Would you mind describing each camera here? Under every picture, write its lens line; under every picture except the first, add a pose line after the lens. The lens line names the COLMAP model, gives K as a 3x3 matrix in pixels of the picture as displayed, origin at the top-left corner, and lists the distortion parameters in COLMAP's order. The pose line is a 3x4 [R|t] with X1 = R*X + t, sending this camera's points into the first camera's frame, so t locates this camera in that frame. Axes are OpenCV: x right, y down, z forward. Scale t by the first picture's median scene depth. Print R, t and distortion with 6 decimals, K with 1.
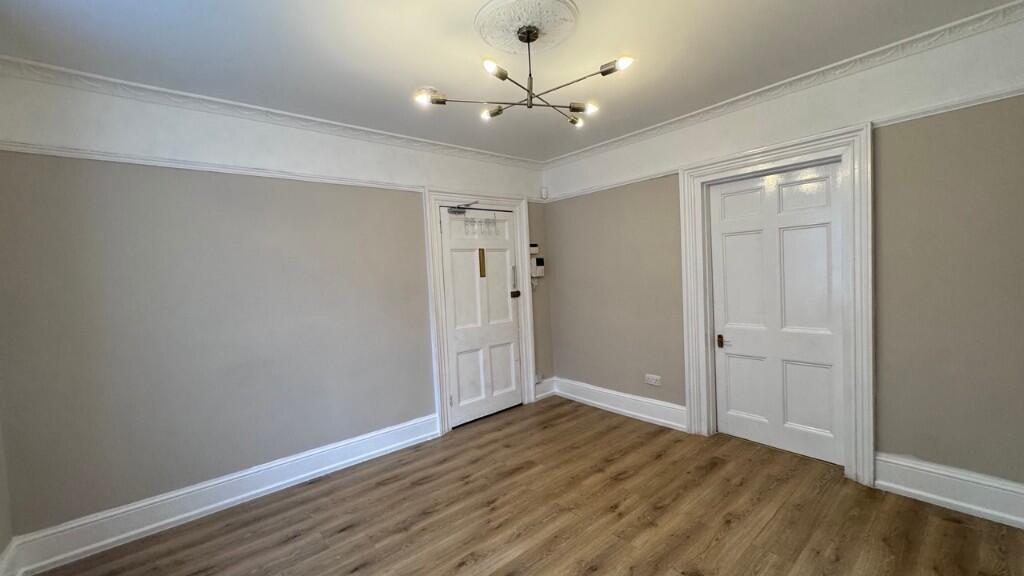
lens RADIAL K [[408.8, 0, 511.0], [0, 408.8, 288.2], [0, 0, 1]] dist [-0.001719, 0.000391]
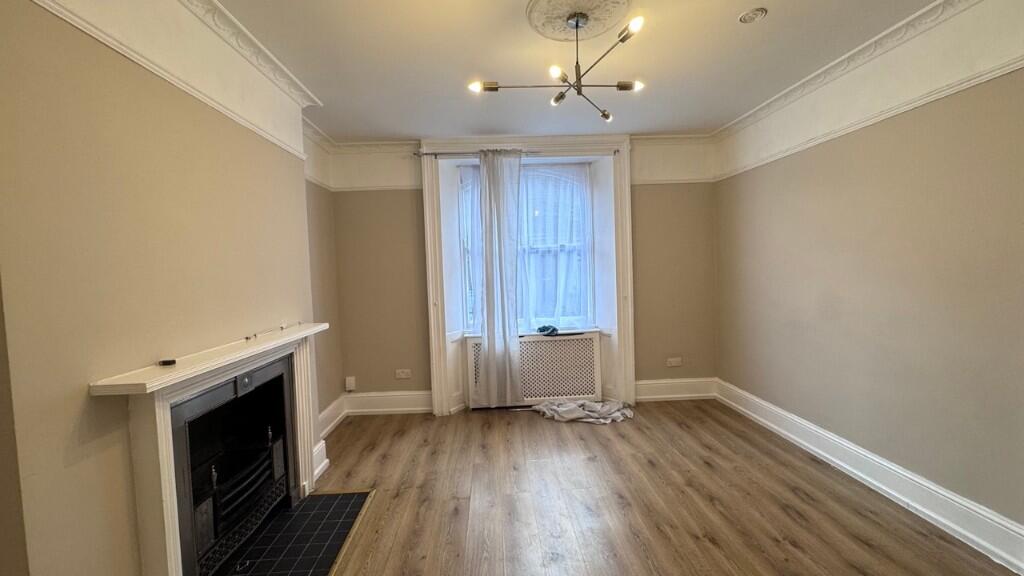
lens RADIAL K [[408.8, 0, 511.0], [0, 408.8, 288.2], [0, 0, 1]] dist [-0.001719, 0.000391]
pose [[-0.604290, 0.109455, -0.789211, 0.650367], [0.030323, 0.992961, 0.114494, -0.058140], [0.796187, 0.045256, -0.603355, 0.975358]]
